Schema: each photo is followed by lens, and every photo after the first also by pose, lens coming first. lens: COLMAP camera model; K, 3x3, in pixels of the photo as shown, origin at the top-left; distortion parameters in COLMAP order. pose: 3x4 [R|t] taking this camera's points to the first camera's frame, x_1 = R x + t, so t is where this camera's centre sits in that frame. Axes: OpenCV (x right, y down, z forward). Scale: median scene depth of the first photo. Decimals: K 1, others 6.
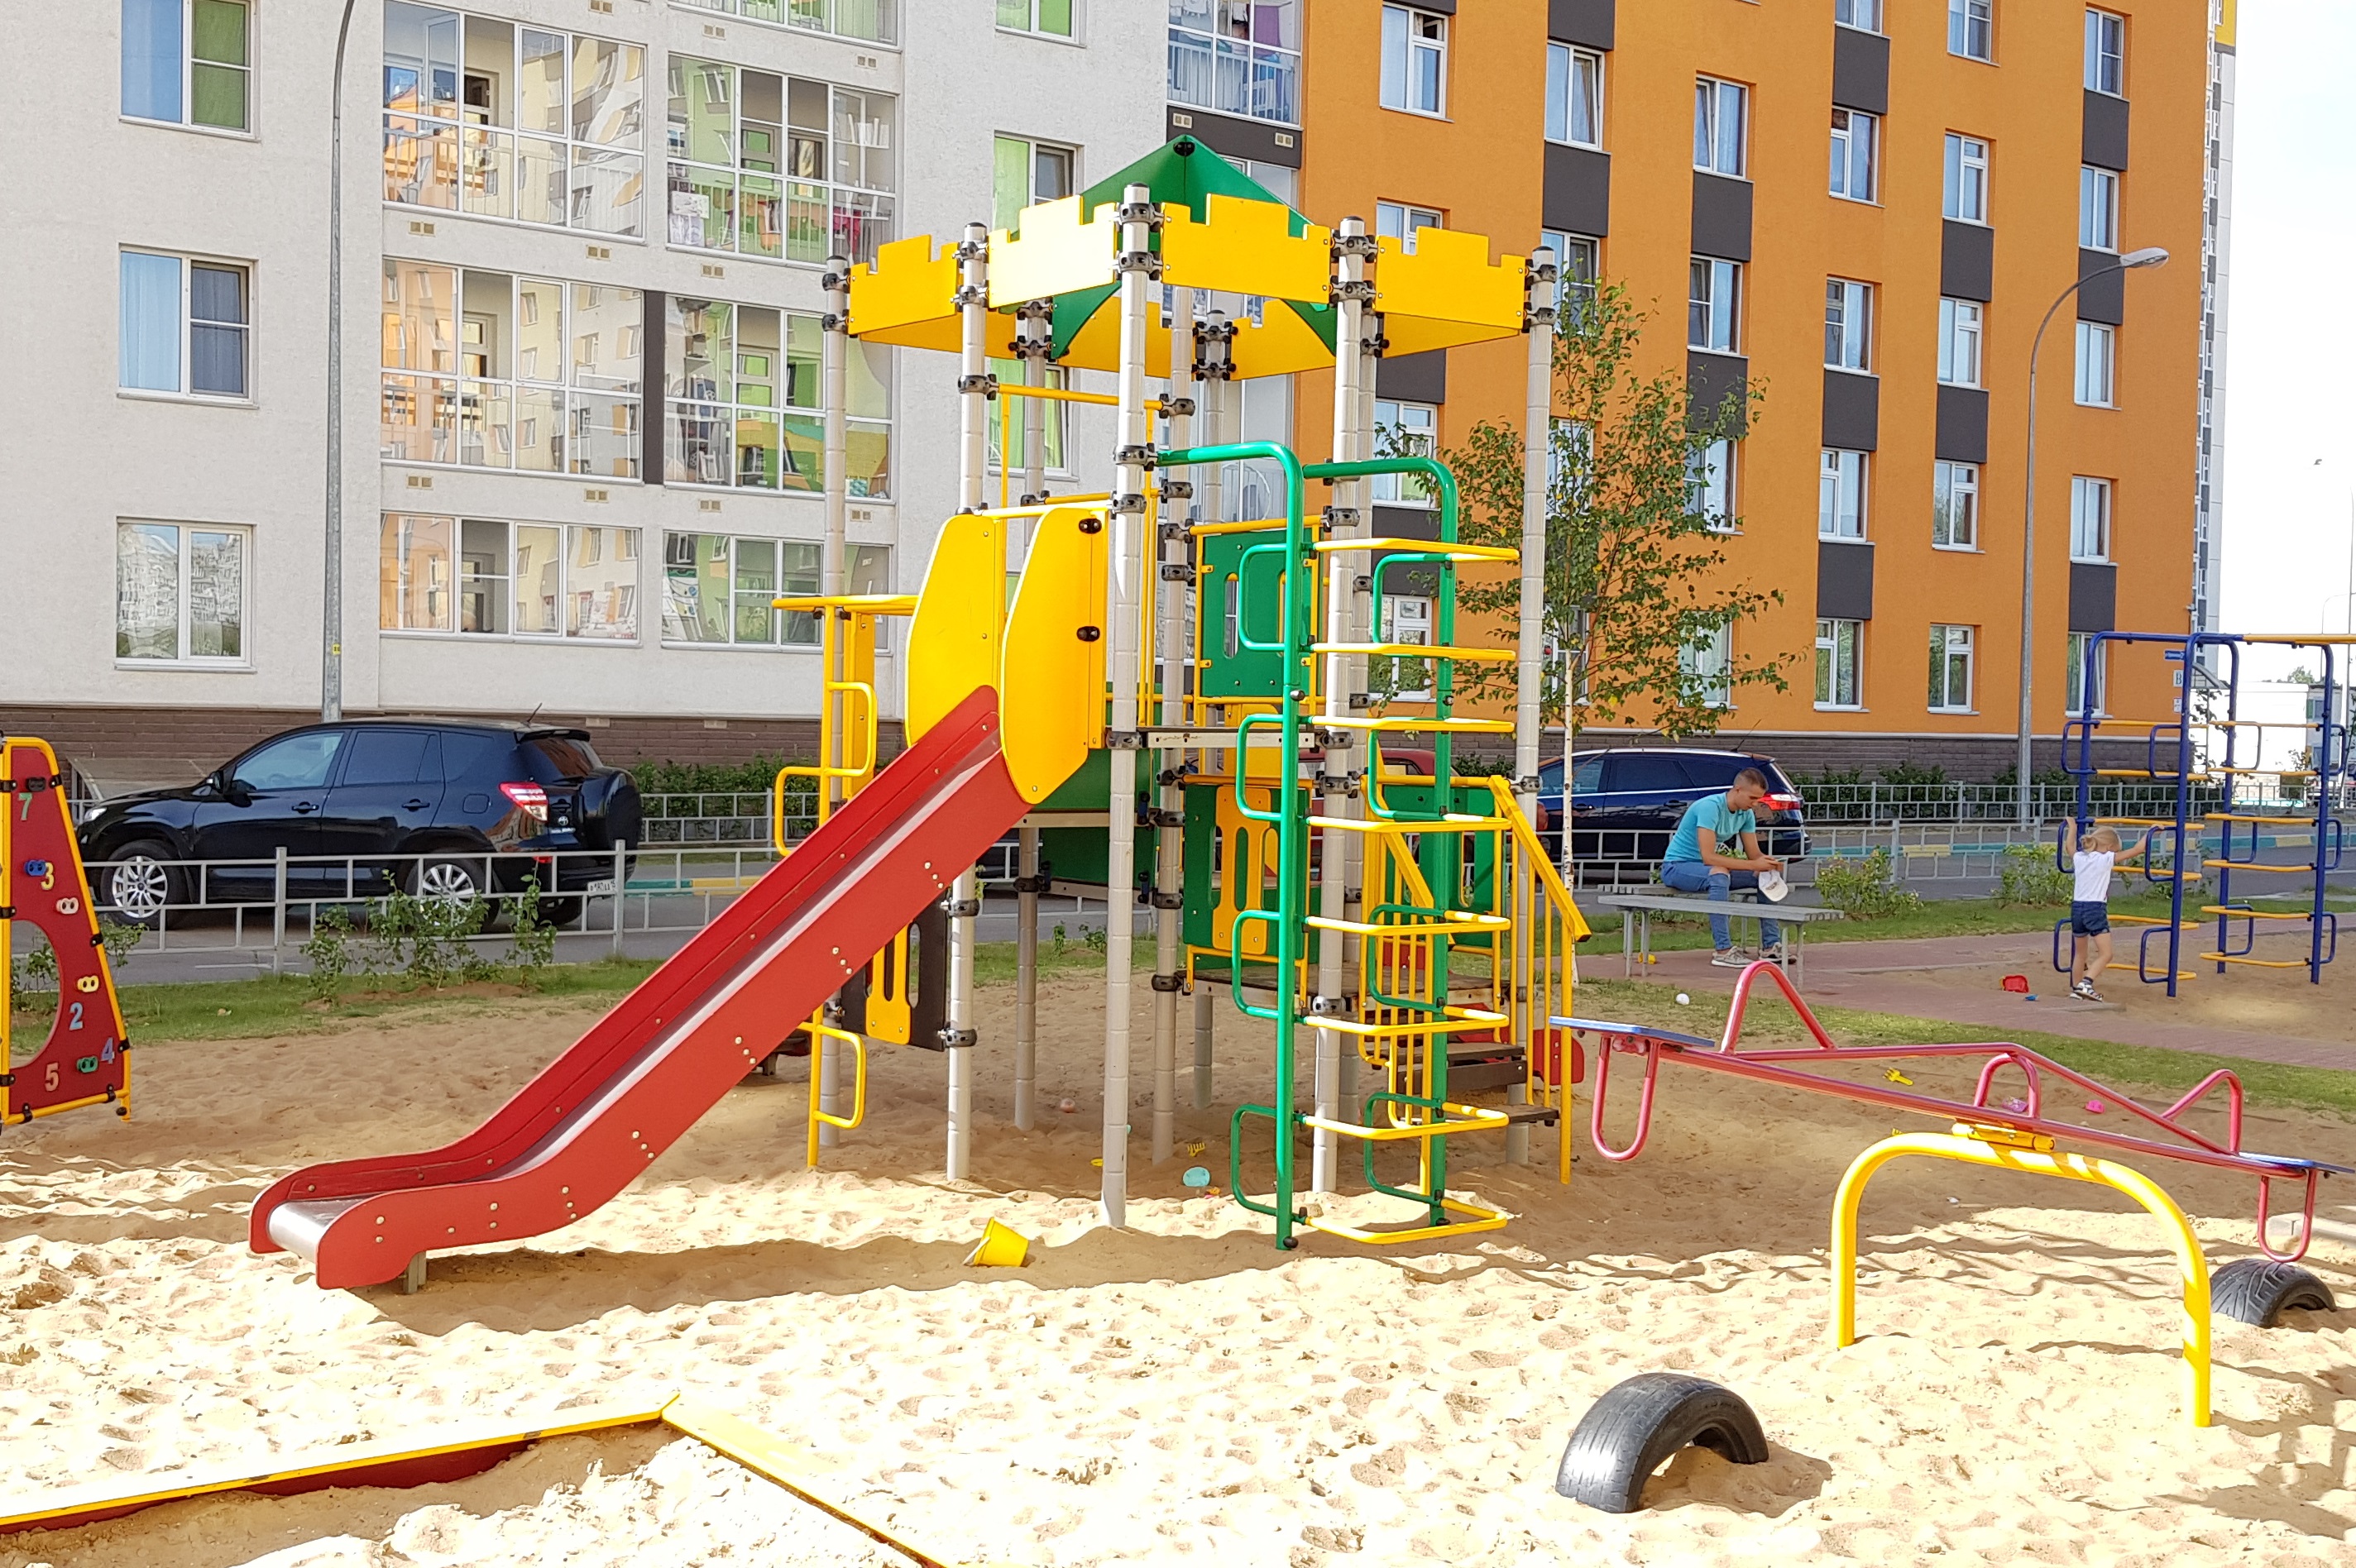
lens RADIAL K [[2635.9, 0, 1178.0], [0, 2635.9, 784.0], [0, 0, 1]] dist [0.129460, -0.021825]
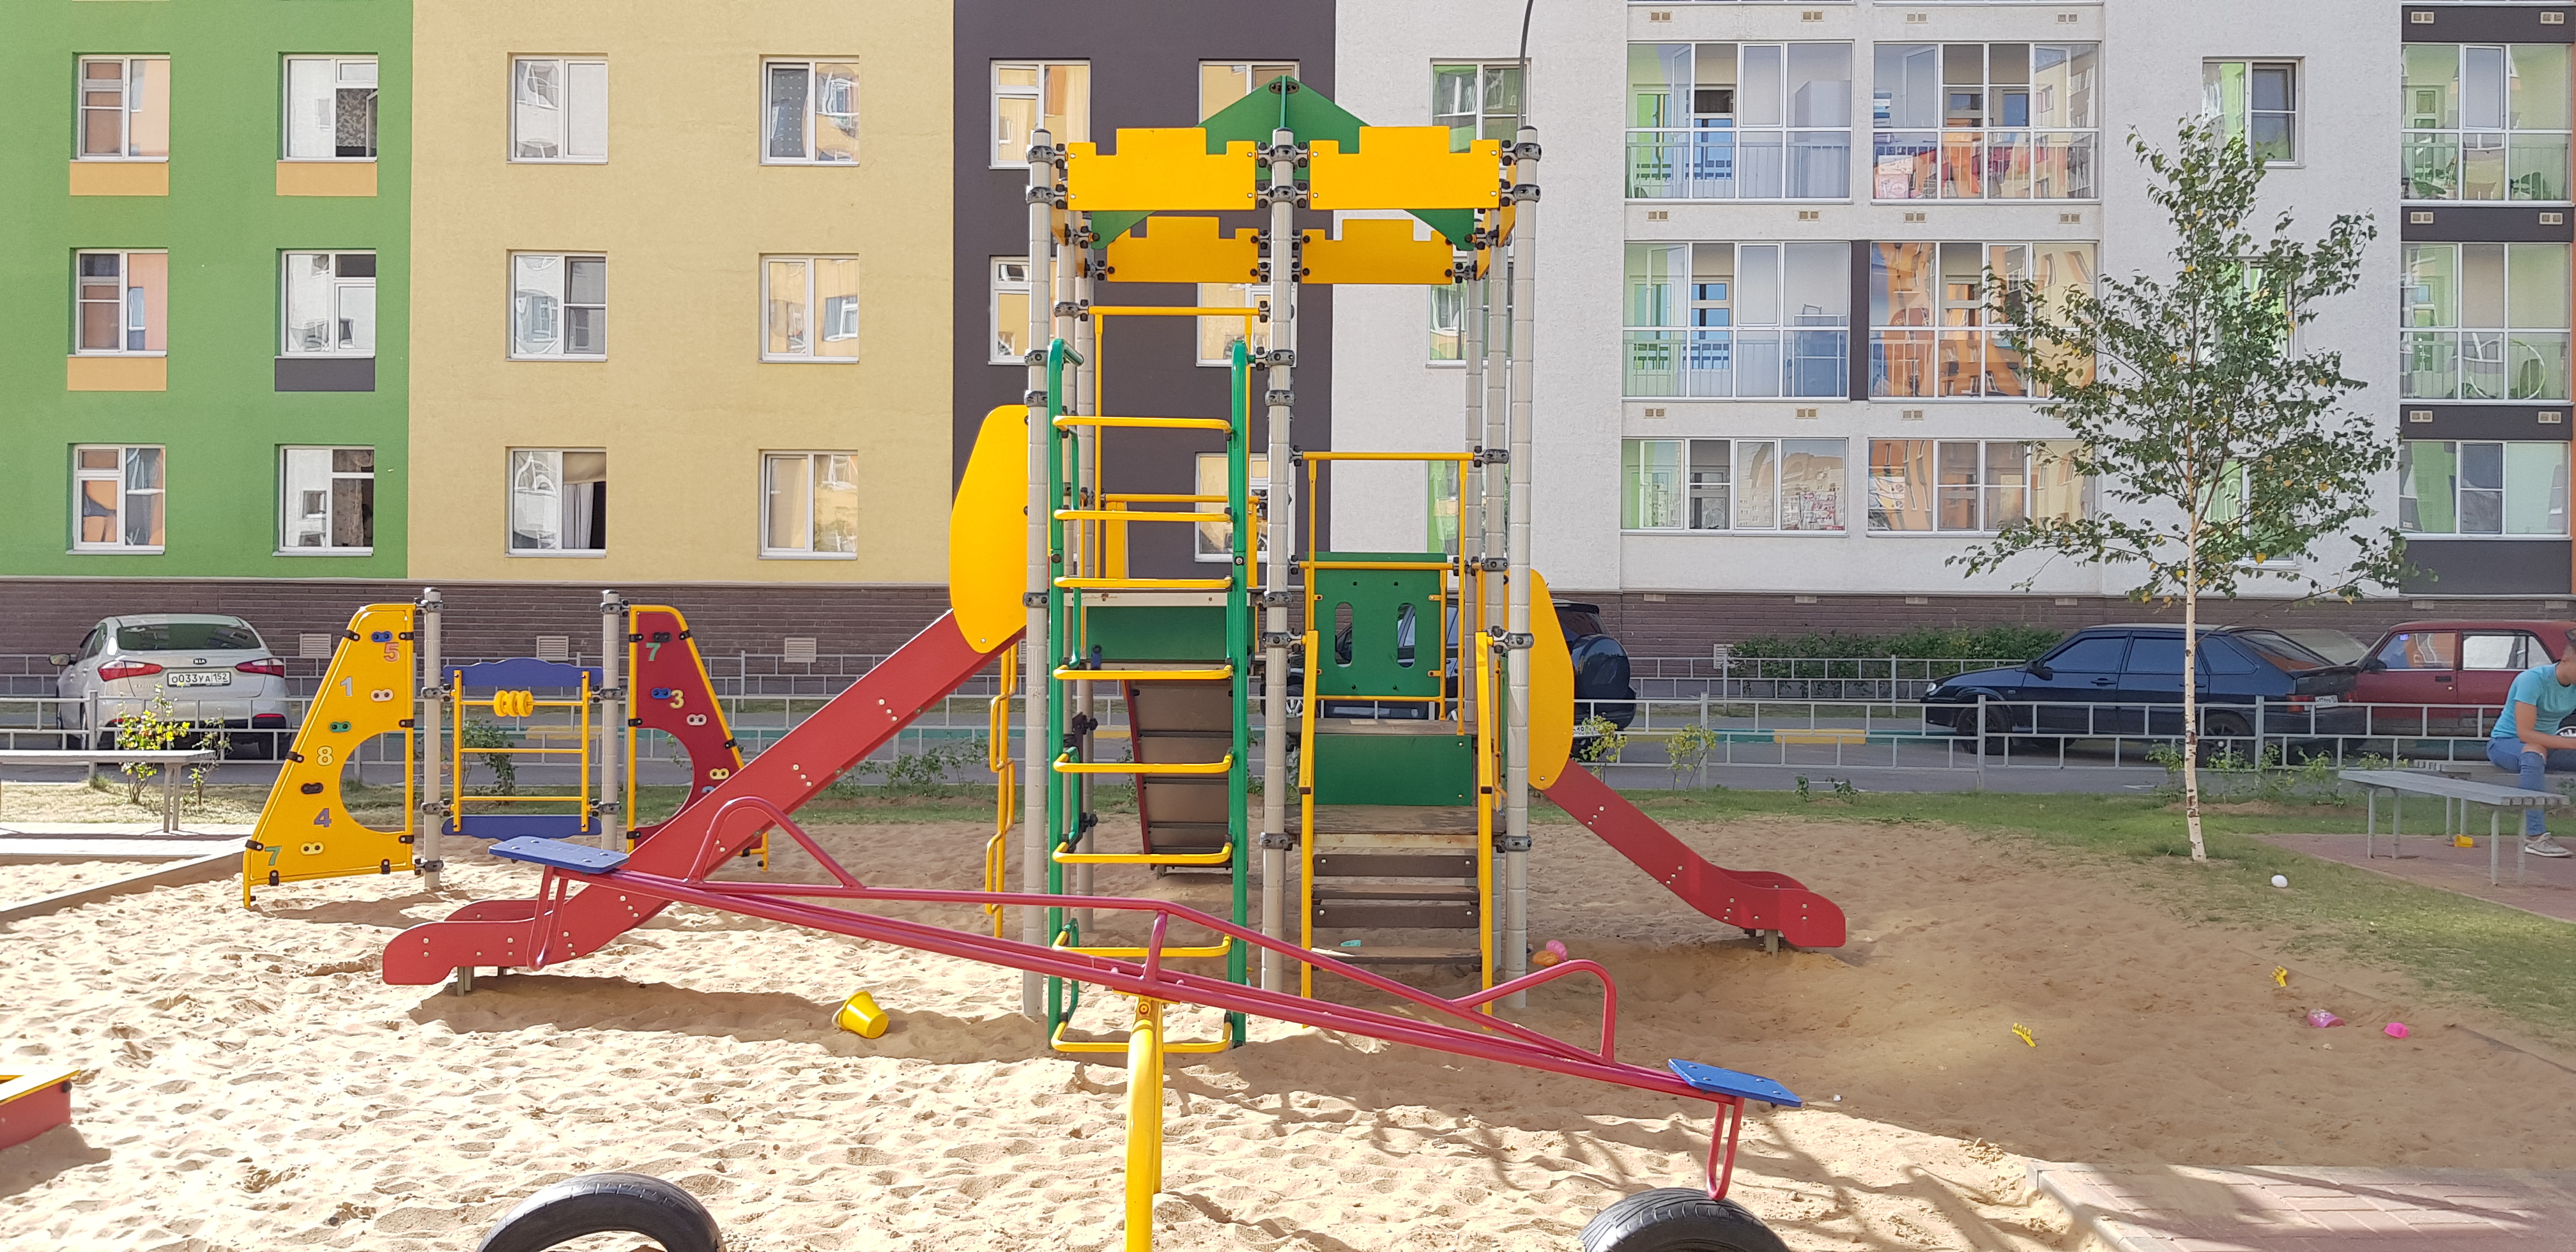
lens RADIAL K [[2085.0, 0, 1288.0], [0, 2085.0, 626.0], [0, 0, 1]] dist [0.076441, -0.140418]
pose [[0.791640, 0.000301, -0.610988, 0.178925], [-0.008426, 0.999910, -0.010425, 0.001039], [0.610930, 0.013401, 0.791571, 0.092942]]
